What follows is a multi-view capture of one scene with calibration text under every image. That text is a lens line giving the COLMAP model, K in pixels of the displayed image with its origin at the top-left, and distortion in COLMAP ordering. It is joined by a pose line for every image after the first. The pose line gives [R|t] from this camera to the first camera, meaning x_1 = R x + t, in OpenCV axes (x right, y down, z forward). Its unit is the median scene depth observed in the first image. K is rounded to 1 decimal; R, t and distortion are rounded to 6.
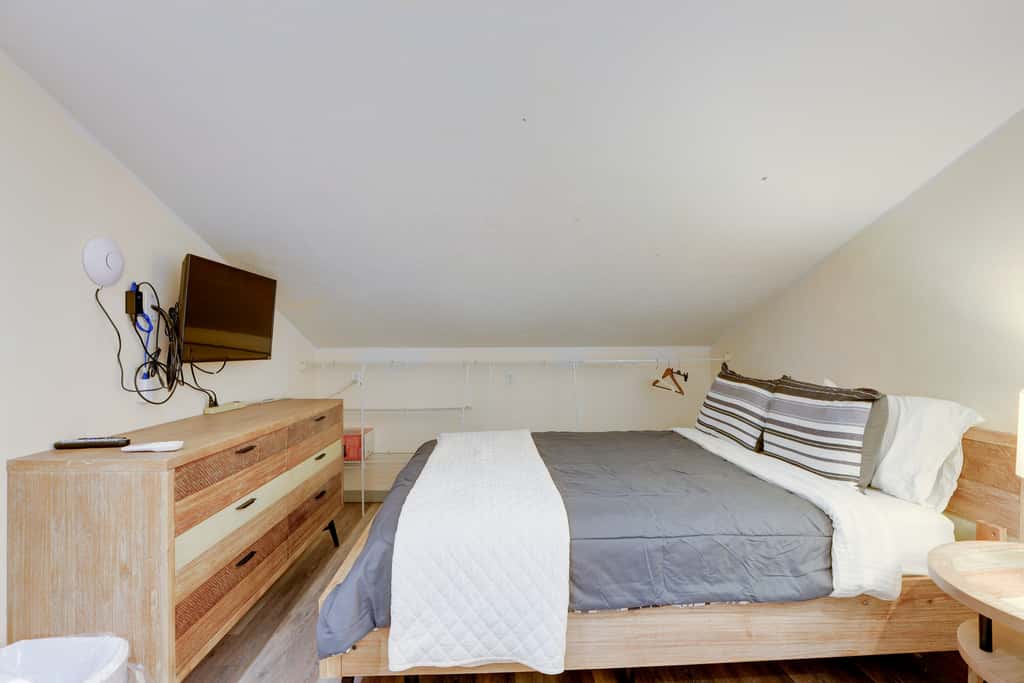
lens RADIAL K [[464.2, 0, 511.0], [0, 464.2, 341.0], [0, 0, 1]] dist [-0.012090, 0.000083]
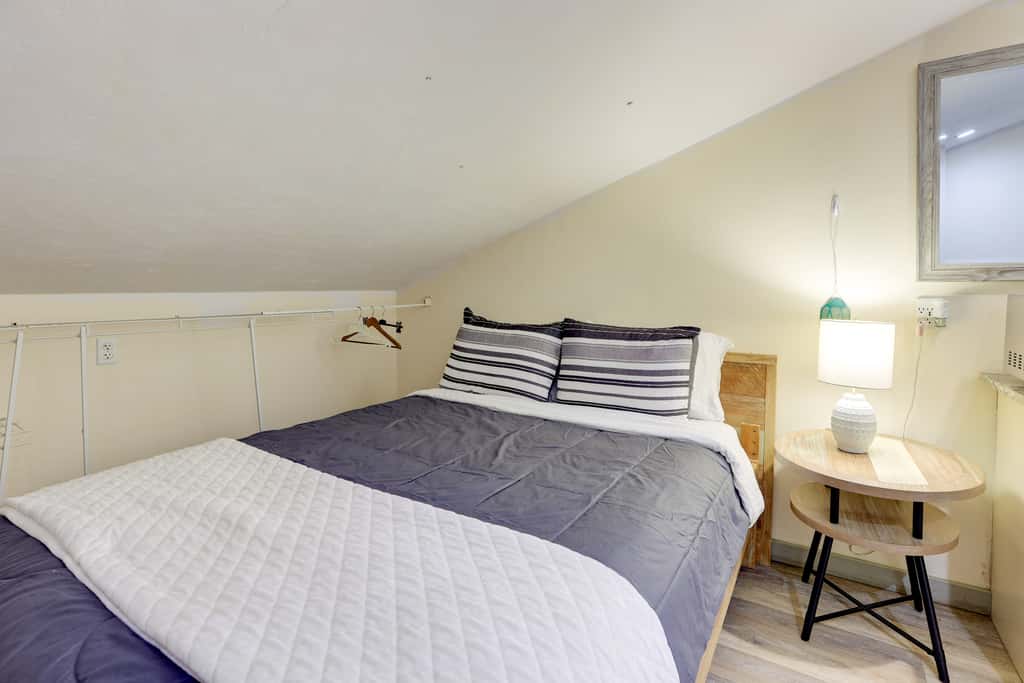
lens RADIAL K [[464.2, 0, 513.3], [0, 464.2, 336.8], [0, 0, 1]] dist [-0.012090, 0.000083]
pose [[0.579789, -0.081590, 0.810671, -0.343788], [-0.004308, 0.994653, 0.103187, 0.018397], [-0.814755, -0.063319, 0.576337, 0.715829]]
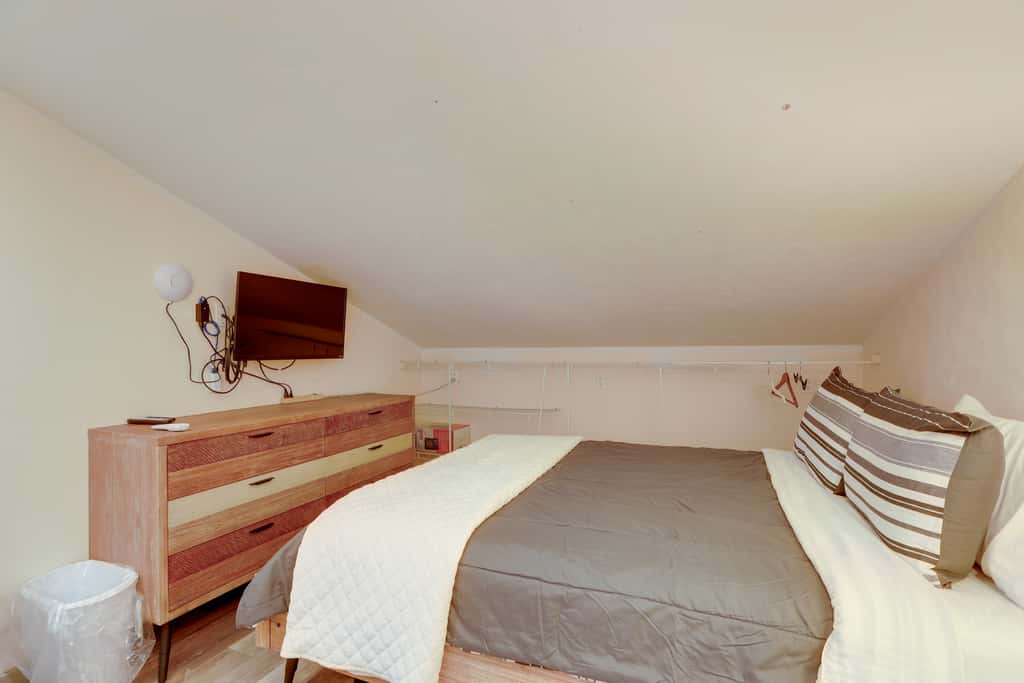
lens RADIAL K [[464.2, 0, 513.2], [0, 464.2, 342.9], [0, 0, 1]] dist [-0.012090, 0.000083]
pose [[0.907142, -0.006582, -0.420772, 0.500247], [0.008621, 0.999959, 0.002944, 0.003680], [0.420735, -0.006298, 0.907162, 0.207042]]
